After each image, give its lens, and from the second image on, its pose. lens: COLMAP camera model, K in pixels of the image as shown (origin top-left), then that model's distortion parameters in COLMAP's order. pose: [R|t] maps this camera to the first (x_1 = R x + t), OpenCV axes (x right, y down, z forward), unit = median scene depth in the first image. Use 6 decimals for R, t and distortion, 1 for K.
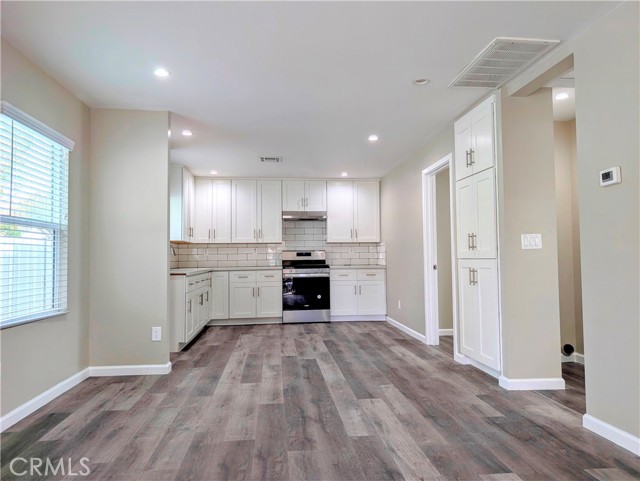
lens RADIAL K [[459.5, 0, 322.8], [0, 459.5, 240.7], [0, 0, 1]] dist [0.017135, -0.015271]
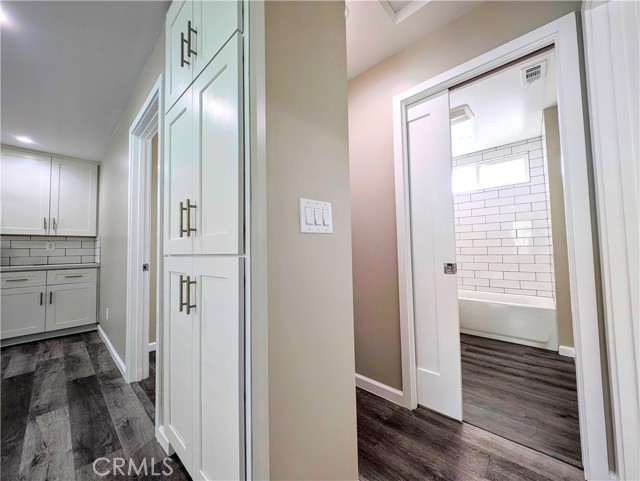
lens RADIAL K [[241.0, 0, 322.3], [0, 241.0, 238.9], [0, 0, 1]] dist [0.004443, -0.002630]
pose [[0.743941, 0.027745, 0.667669, 0.239588], [-0.013448, 0.999557, -0.026552, 0.024683], [-0.668110, 0.010775, 0.743985, 0.662761]]
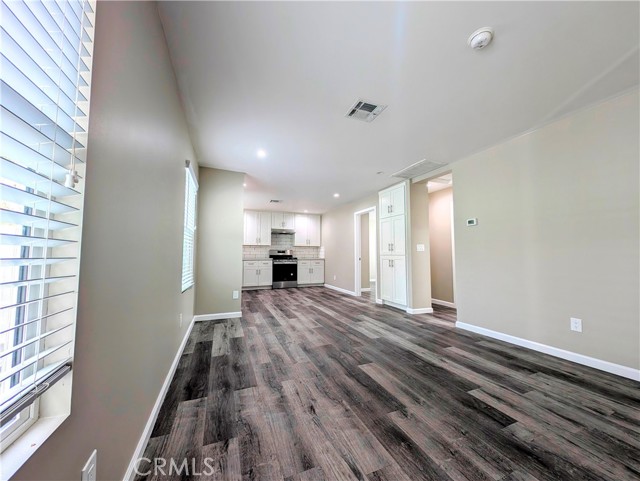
lens RADIAL K [[241.0, 0, 321.9], [0, 241.0, 239.7], [0, 0, 1]] dist [0.004443, -0.002630]
pose [[0.958142, 0.030498, 0.284665, -0.287996], [-0.023673, 0.999345, -0.027383, 0.004575], [-0.285313, 0.019498, 0.958236, 0.000184]]
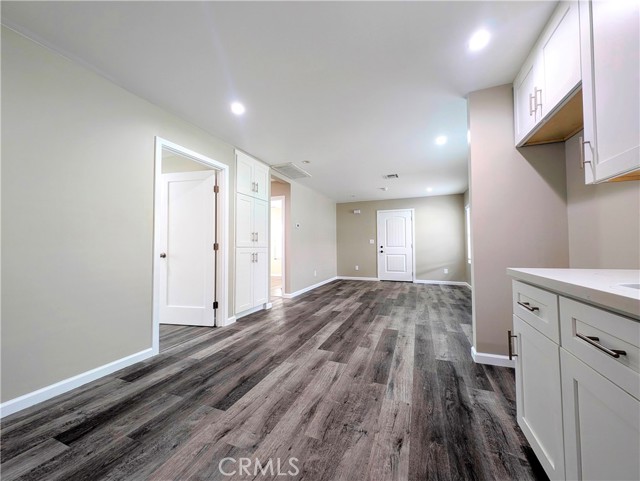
lens RADIAL K [[241.0, 0, 321.5], [0, 241.0, 238.3], [0, 0, 1]] dist [0.004443, -0.002630]
pose [[-0.882404, 0.031567, 0.469433, -0.278719], [-0.004317, 0.997161, -0.075169, 0.066041], [-0.470473, -0.068356, -0.879763, 1.516955]]
